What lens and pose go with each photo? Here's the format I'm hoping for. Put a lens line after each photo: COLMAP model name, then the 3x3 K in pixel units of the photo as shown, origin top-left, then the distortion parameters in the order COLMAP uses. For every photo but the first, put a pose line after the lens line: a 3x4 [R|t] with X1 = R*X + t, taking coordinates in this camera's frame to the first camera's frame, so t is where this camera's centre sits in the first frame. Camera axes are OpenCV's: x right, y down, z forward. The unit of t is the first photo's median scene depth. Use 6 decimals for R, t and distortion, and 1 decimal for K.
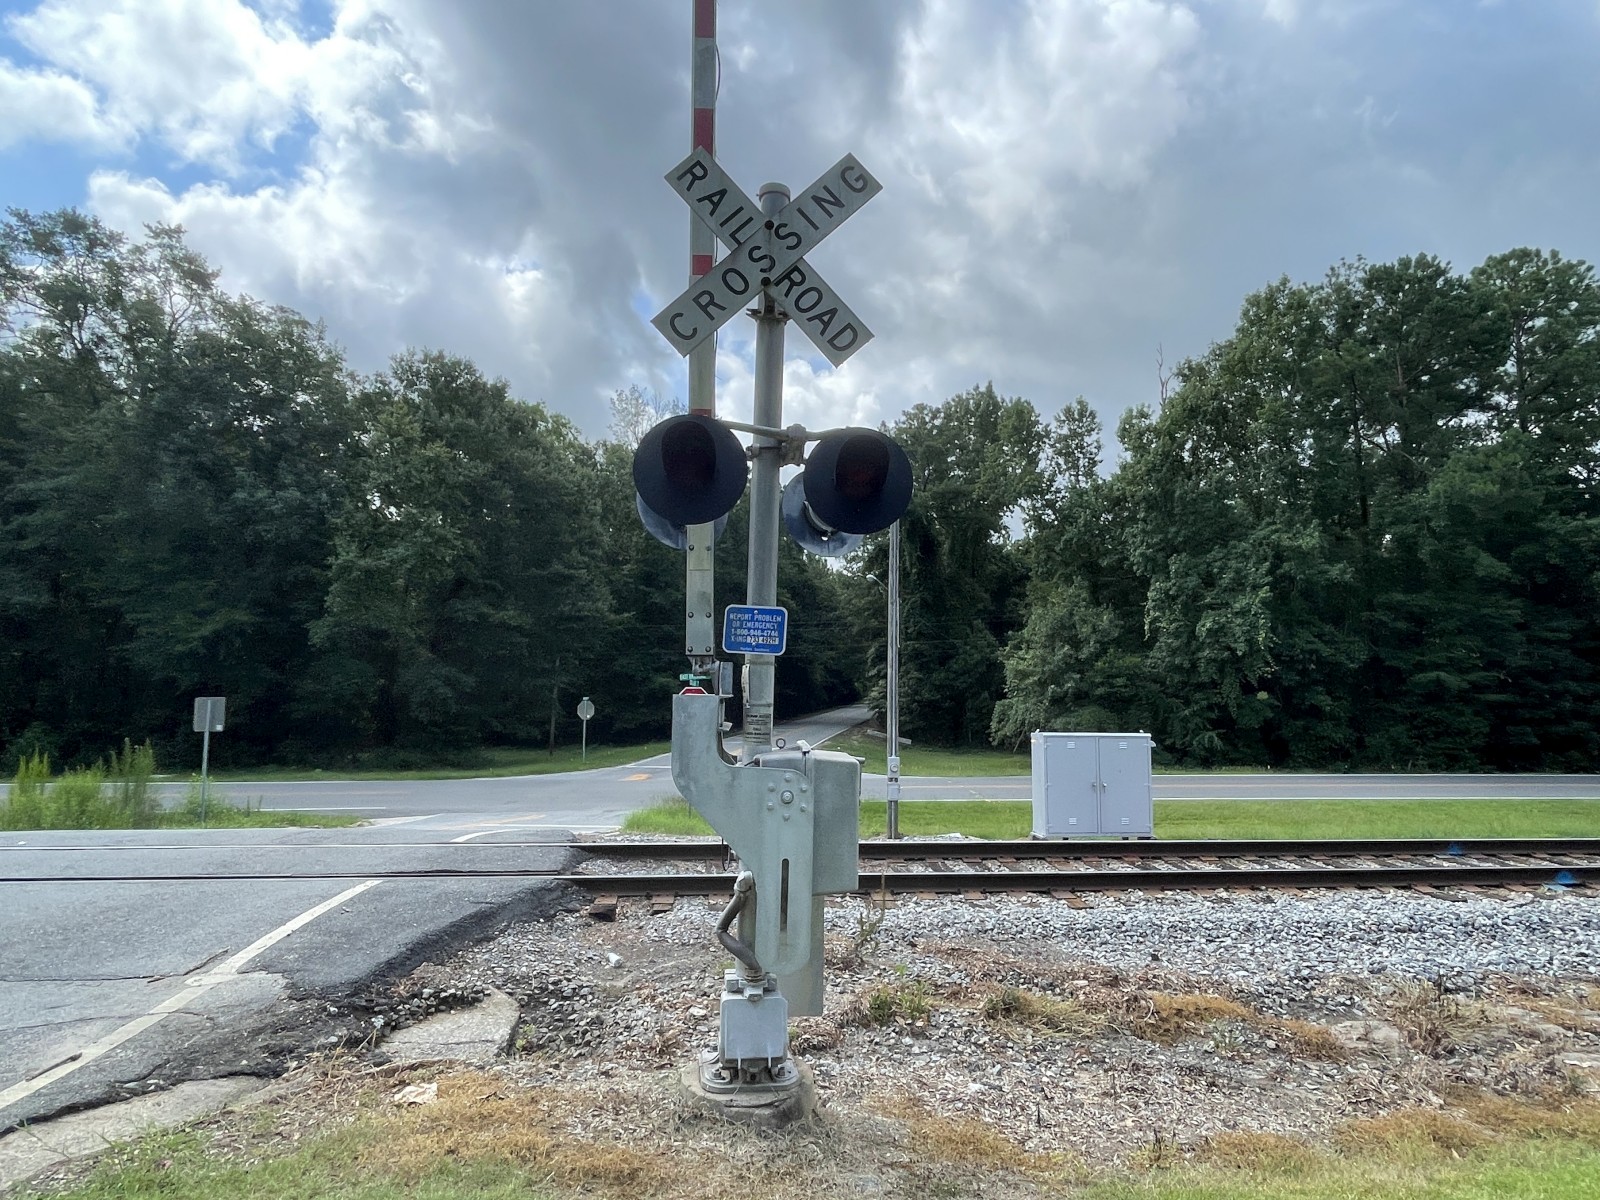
lens RADIAL K [[896.6, 0, 806.9], [0, 896.6, 600.5], [0, 0, 1]] dist [-0.008131, 0.001930]
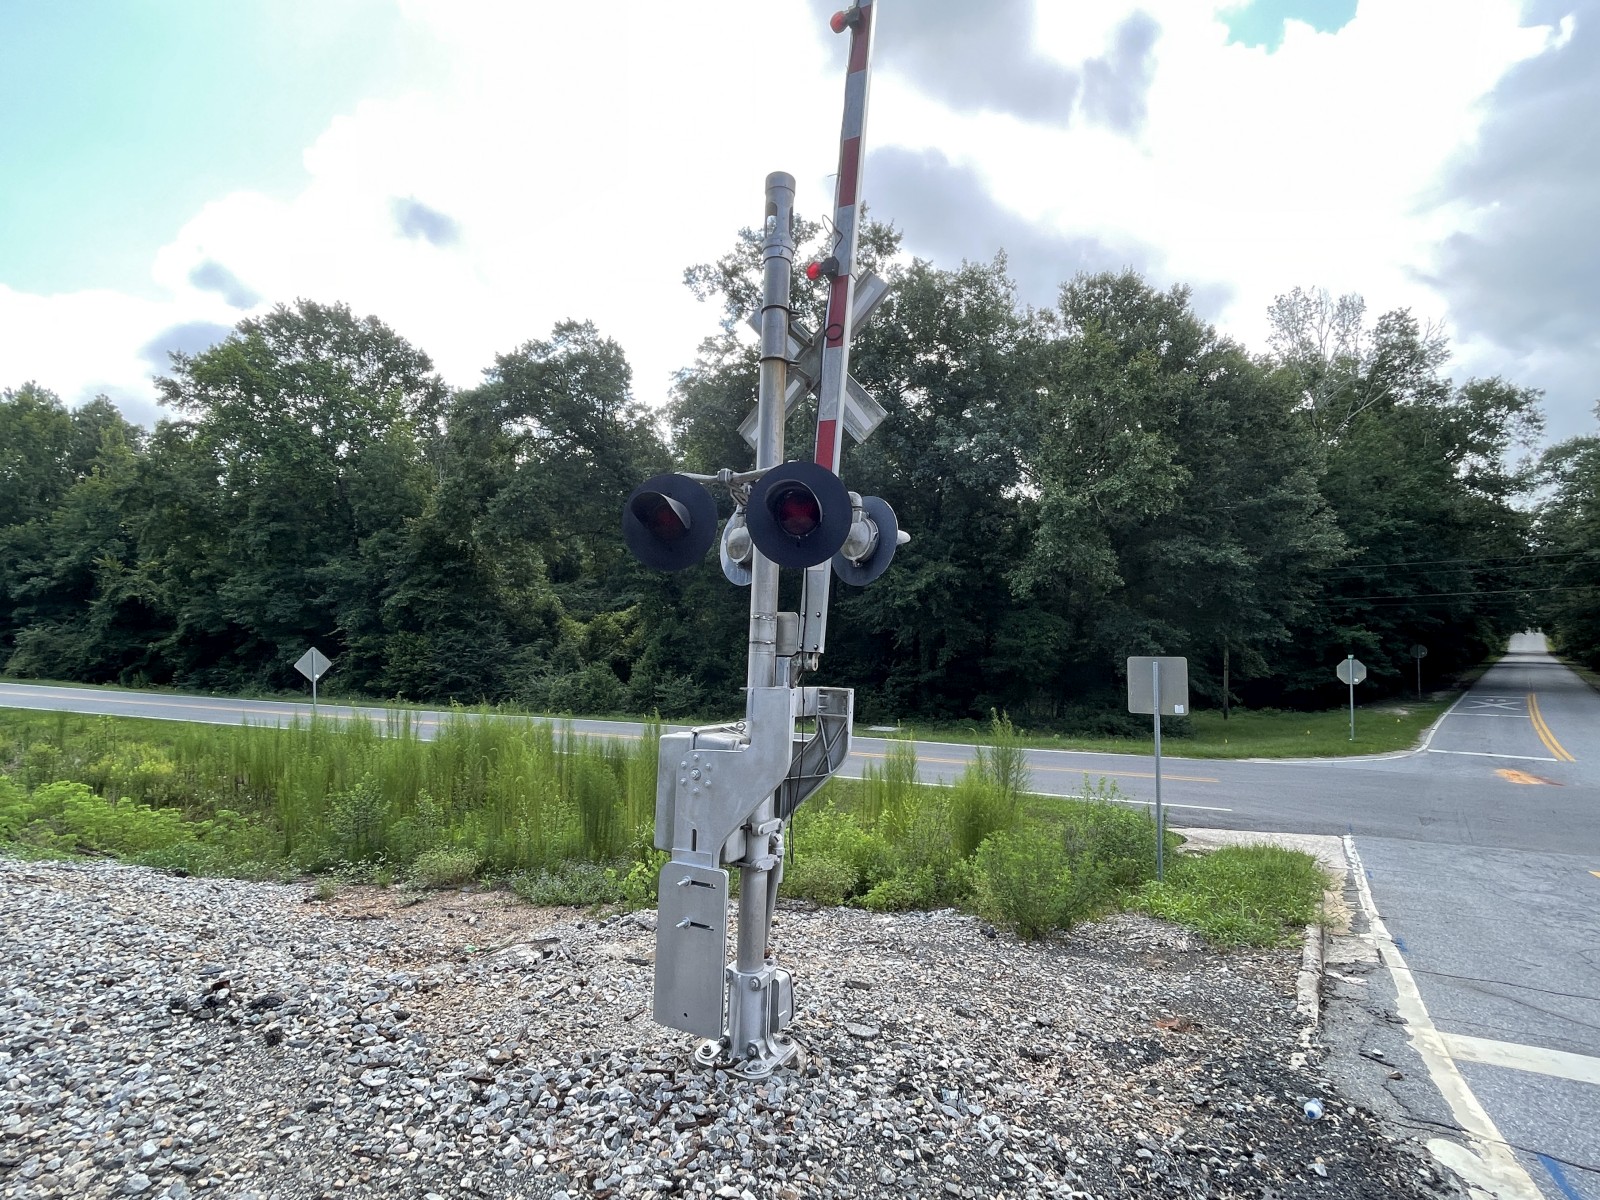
lens RADIAL K [[739.3, 0, 800.0], [0, 739.3, 600.0], [0, 0, 1]] dist [-0.002417, -0.000060]
pose [[0.818061, -0.029641, -0.574368, -1.916233], [0.052402, 0.998359, 0.023114, 0.156654], [0.572740, -0.049006, 0.818271, 1.555341]]
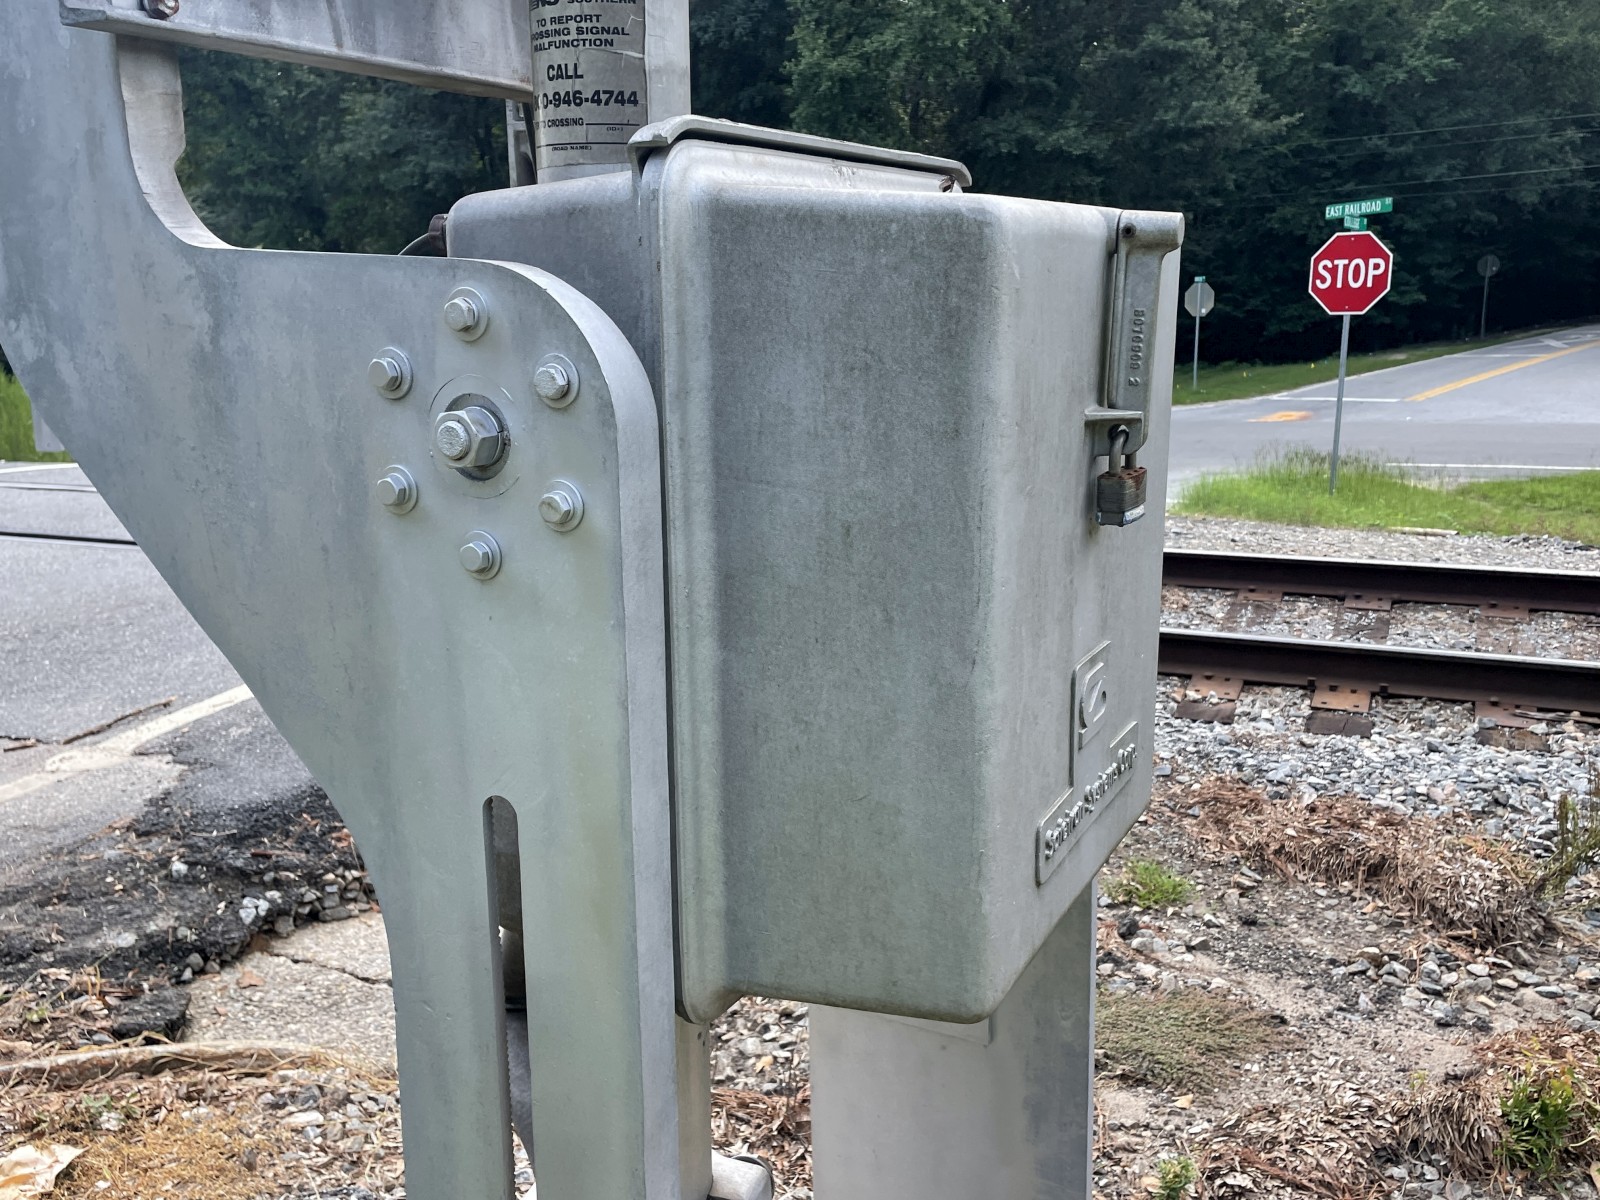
lens RADIAL K [[1421.6, 0, 771.1], [0, 1421.6, 620.5], [0, 0, 1]] dist [0.032187, -0.014577]
pose [[0.850633, 0.091225, -0.517785, 0.083936], [0.084723, 0.948177, 0.306238, 0.097201], [0.518889, -0.304365, 0.798822, 0.446448]]
